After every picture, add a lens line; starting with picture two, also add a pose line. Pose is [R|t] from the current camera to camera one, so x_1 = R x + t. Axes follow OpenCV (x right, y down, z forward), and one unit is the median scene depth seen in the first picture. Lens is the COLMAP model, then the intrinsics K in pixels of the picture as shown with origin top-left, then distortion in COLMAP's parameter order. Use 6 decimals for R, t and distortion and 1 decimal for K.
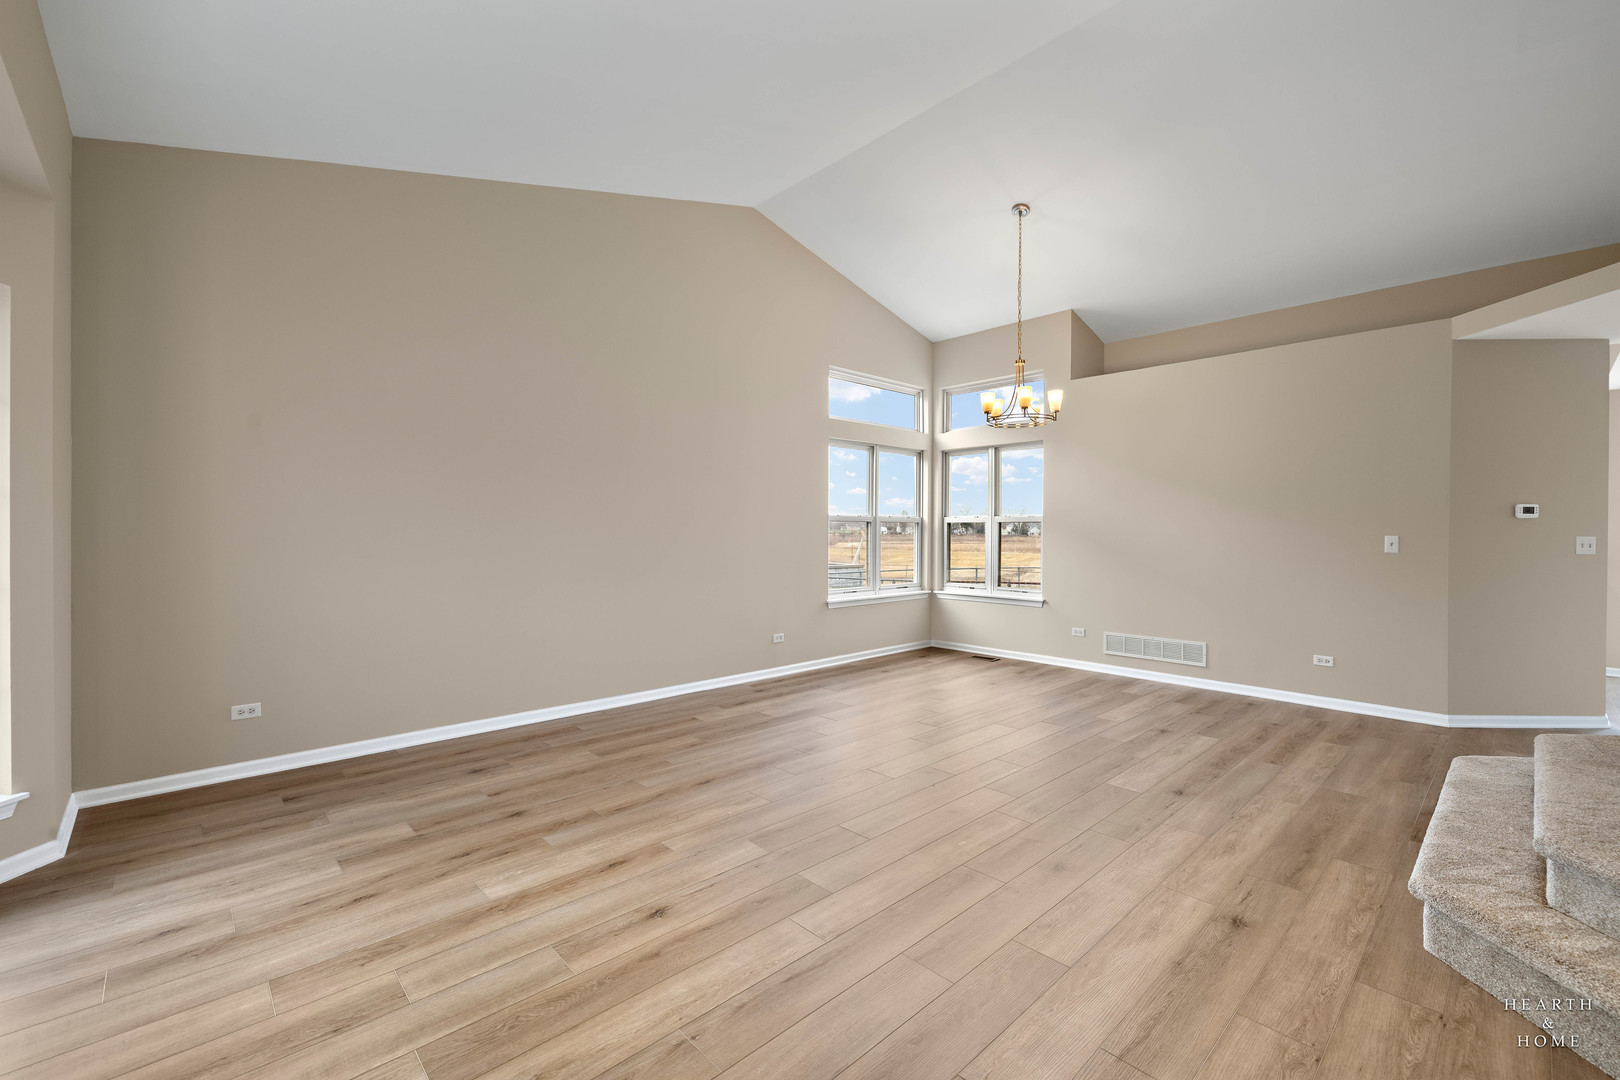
lens RADIAL K [[682.3, 0, 808.7], [0, 682.3, 533.2], [0, 0, 1]] dist [0.002384, -0.000467]
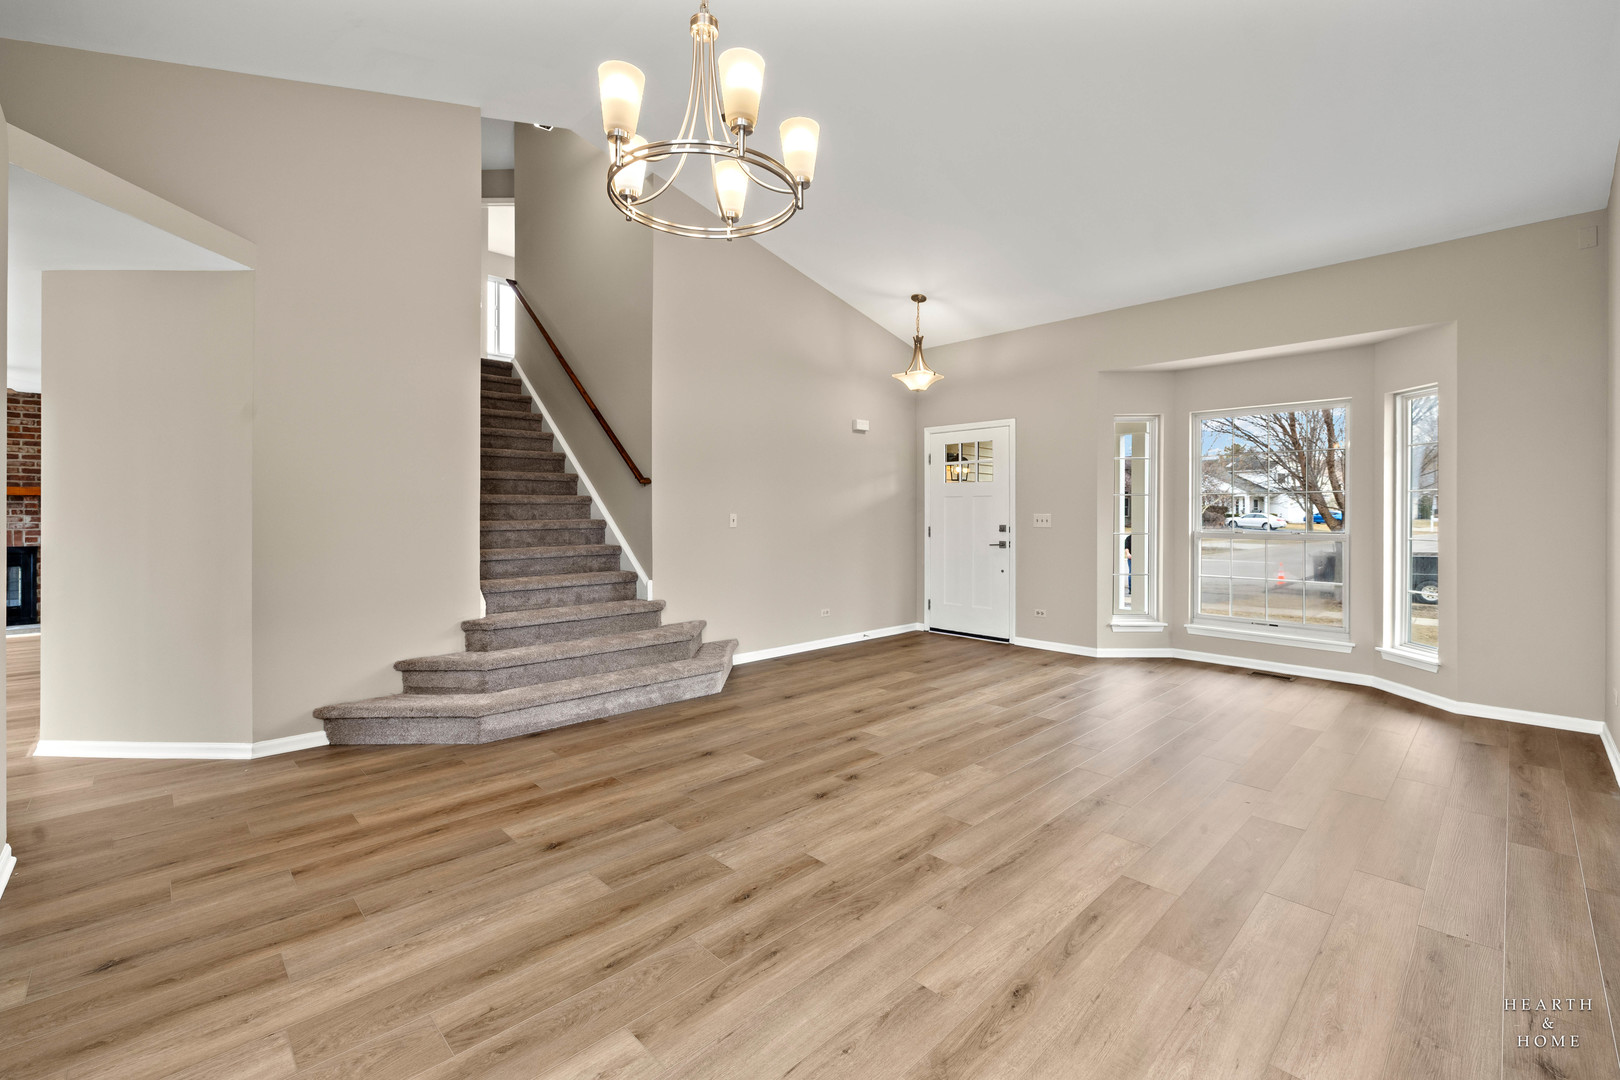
lens RADIAL K [[682.3, 0, 798.3], [0, 682.3, 517.6], [0, 0, 1]] dist [0.002384, -0.000467]
pose [[-0.999974, -0.007044, -0.001428, 0.340122], [-0.007057, 0.999931, 0.009372, -0.004305], [0.001362, 0.009382, -0.999955, 1.751831]]
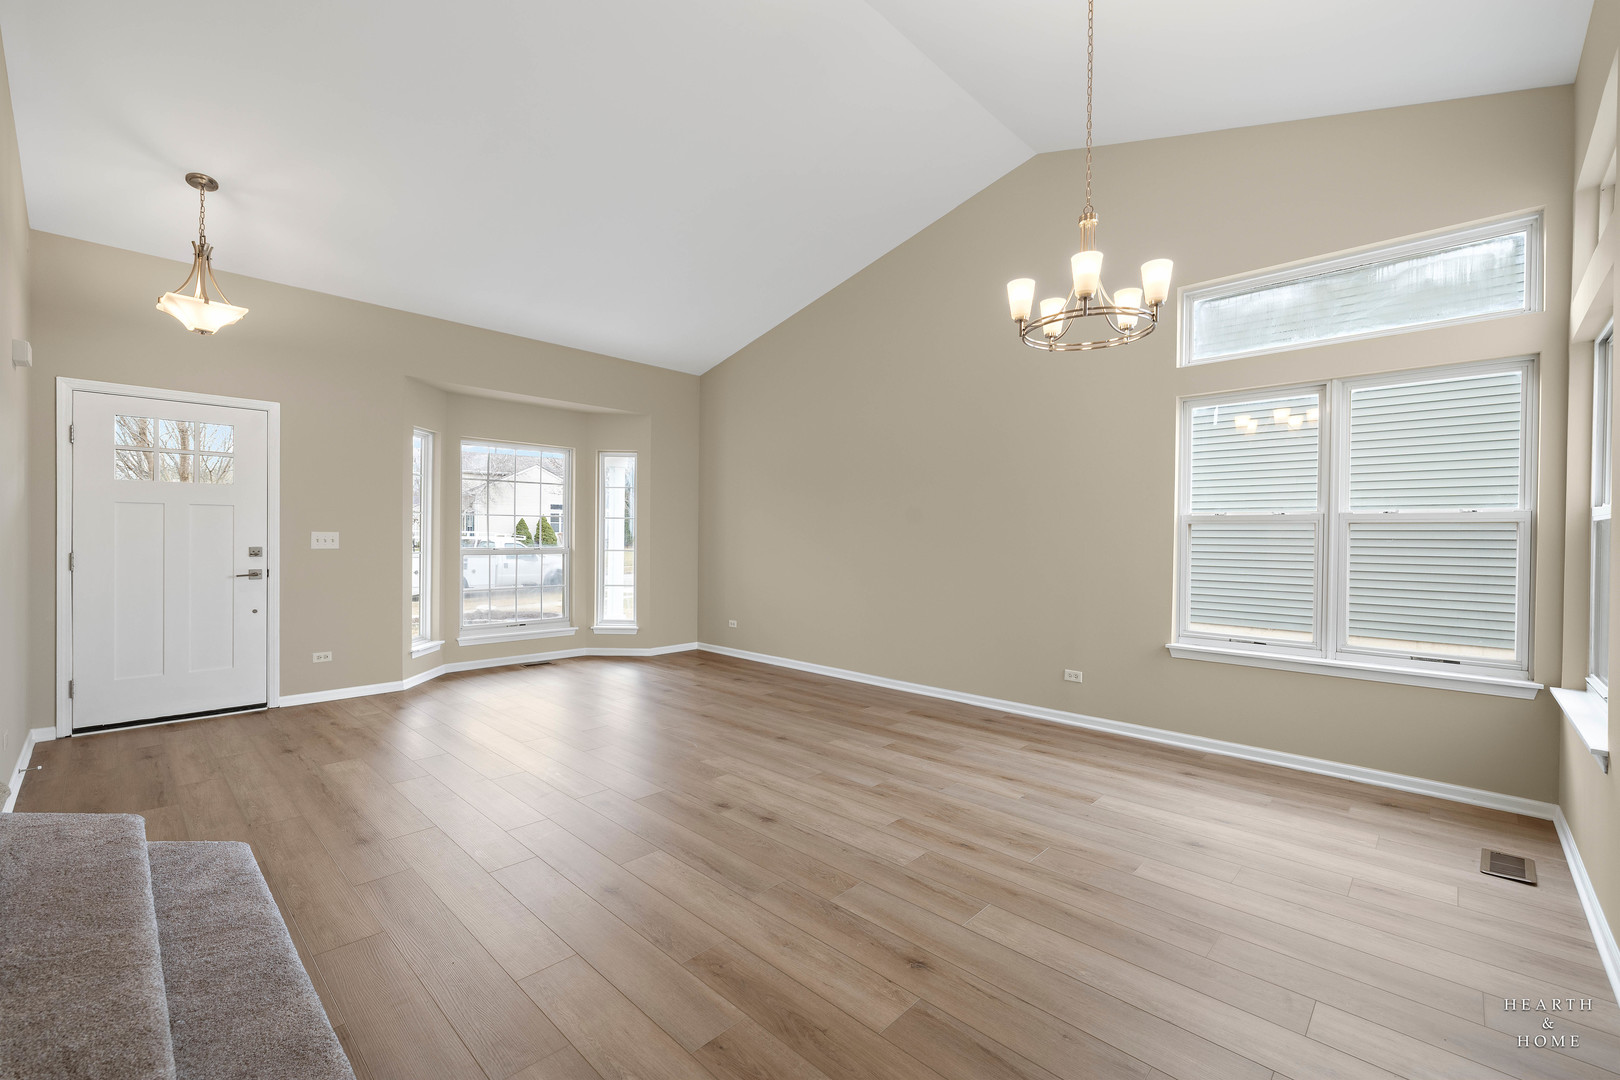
lens RADIAL K [[682.3, 0, 804.6], [0, 682.3, 541.9], [0, 0, 1]] dist [0.002384, -0.000467]
pose [[0.041595, 0.007488, -0.999106, 1.080692], [-0.011266, 0.999912, 0.007025, -0.002421], [0.999071, 0.010964, 0.041676, 0.988730]]
